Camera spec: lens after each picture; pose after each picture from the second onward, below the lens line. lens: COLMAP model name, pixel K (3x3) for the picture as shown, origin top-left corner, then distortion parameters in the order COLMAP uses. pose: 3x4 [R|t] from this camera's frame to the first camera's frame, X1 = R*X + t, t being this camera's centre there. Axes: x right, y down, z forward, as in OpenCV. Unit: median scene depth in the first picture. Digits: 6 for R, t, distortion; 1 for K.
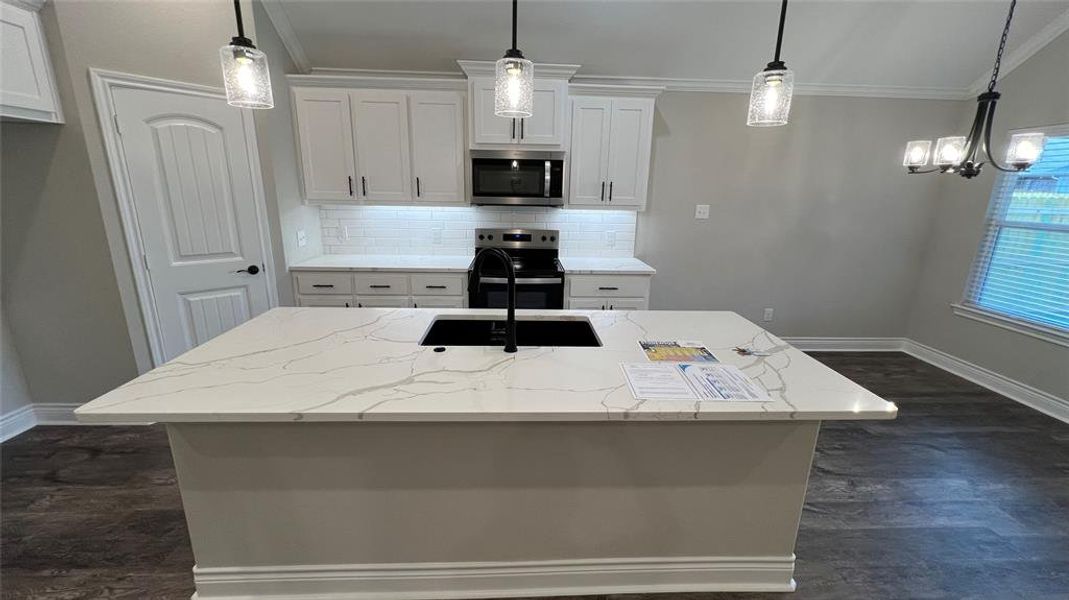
lens RADIAL K [[429.7, 0, 531.9], [0, 429.7, 299.9], [0, 0, 1]] dist [0.001767, 0.000207]
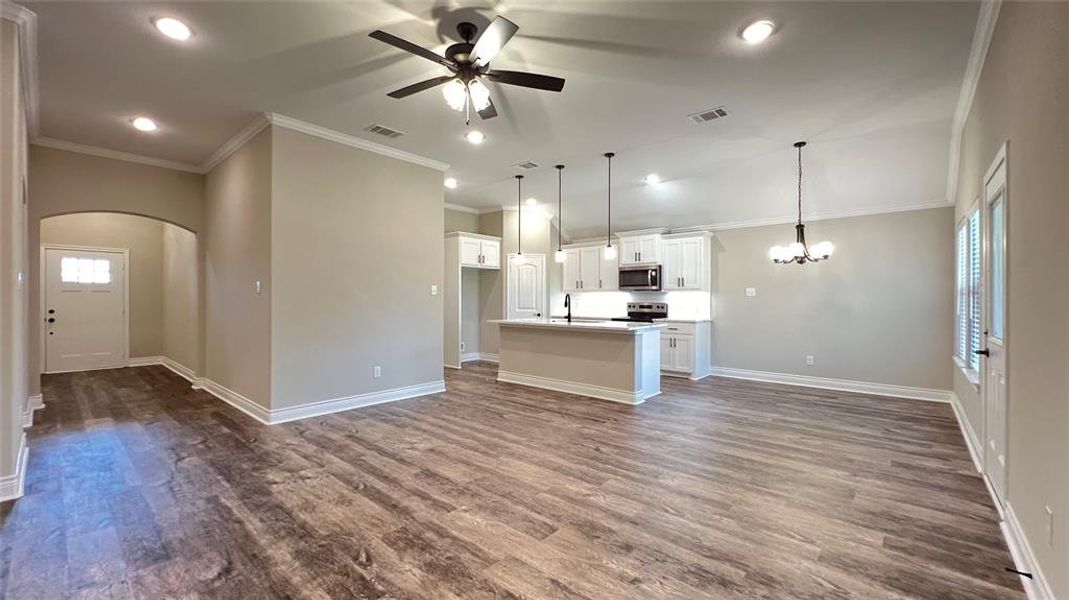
lens RADIAL K [[429.7, 0, 537.3], [0, 429.7, 300.6], [0, 0, 1]] dist [0.001767, 0.000207]
pose [[0.721930, -0.016978, -0.691758, 1.097402], [-0.164302, 0.966903, -0.195200, 0.335988], [0.672177, 0.254578, 0.695247, -0.826762]]
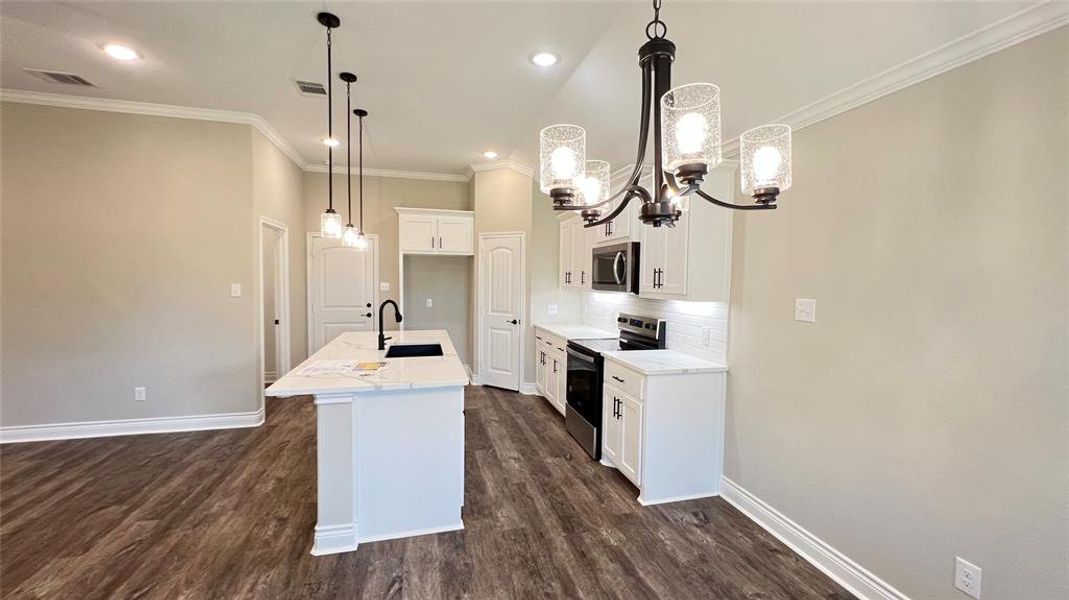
lens RADIAL K [[429.7, 0, 532.0], [0, 429.7, 298.6], [0, 0, 1]] dist [0.001767, 0.000207]
pose [[0.203060, 0.028559, -0.978750, 1.036972], [-0.259075, 0.965519, -0.025577, -0.122812], [0.944271, 0.258763, 0.203457, 0.593062]]
